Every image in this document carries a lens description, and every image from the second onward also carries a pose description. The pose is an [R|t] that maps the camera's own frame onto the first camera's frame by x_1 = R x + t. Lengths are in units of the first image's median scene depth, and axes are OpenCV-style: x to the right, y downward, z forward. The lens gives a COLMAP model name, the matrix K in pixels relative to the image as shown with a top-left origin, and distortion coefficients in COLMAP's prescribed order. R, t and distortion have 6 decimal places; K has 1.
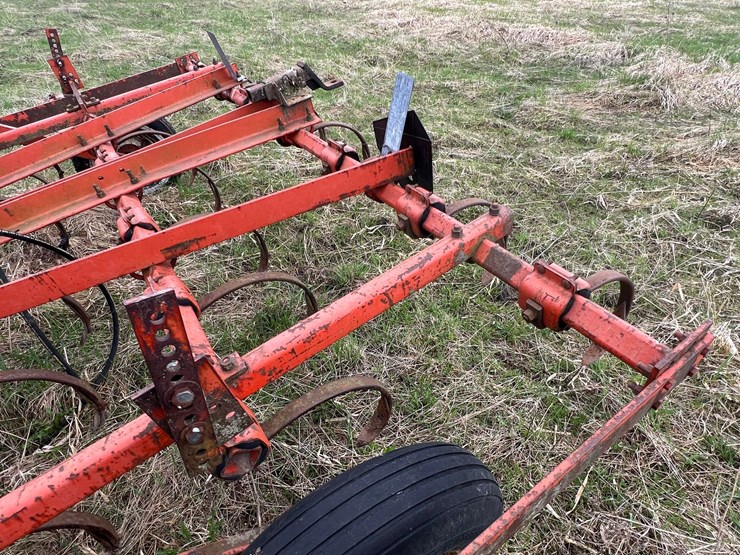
lens RADIAL K [[432.7, 0, 365.8], [0, 432.7, 280.7], [0, 0, 1]] dist [-0.003416, -0.000006]
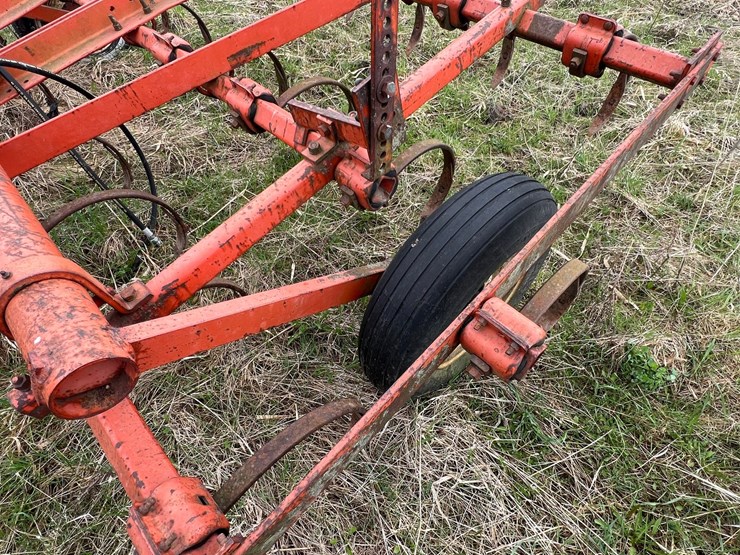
lens RADIAL K [[432.7, 0, 365.8], [0, 432.7, 280.7], [0, 0, 1]] dist [-0.003416, -0.000006]
pose [[0.981170, -0.156227, 0.113568, -0.237296], [0.125063, 0.961972, 0.242835, 0.162806], [-0.147186, -0.224060, 0.963397, -0.125548]]
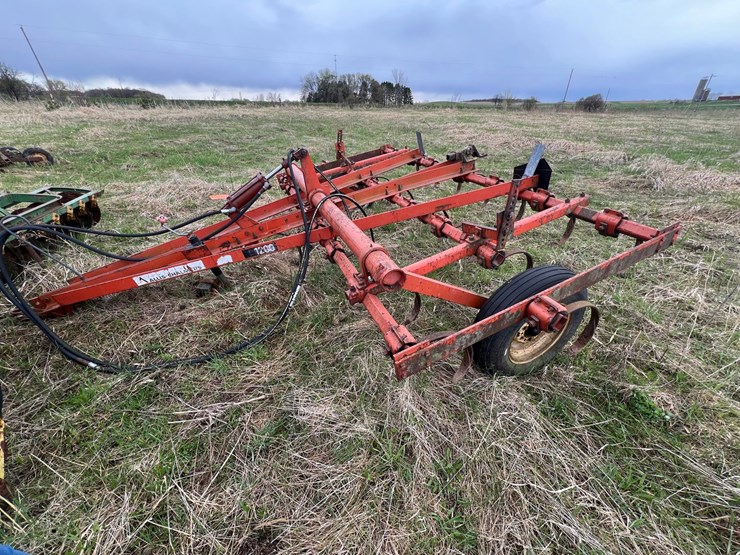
lens RADIAL K [[304.7, 0, 366.2], [0, 304.7, 276.3], [0, 0, 1]] dist [-0.000930, -0.000017]
pose [[0.983898, 0.090866, -0.153912, -0.382655], [-0.107764, 0.988589, -0.105251, 0.384385], [0.142592, 0.120143, 0.982463, -0.526118]]
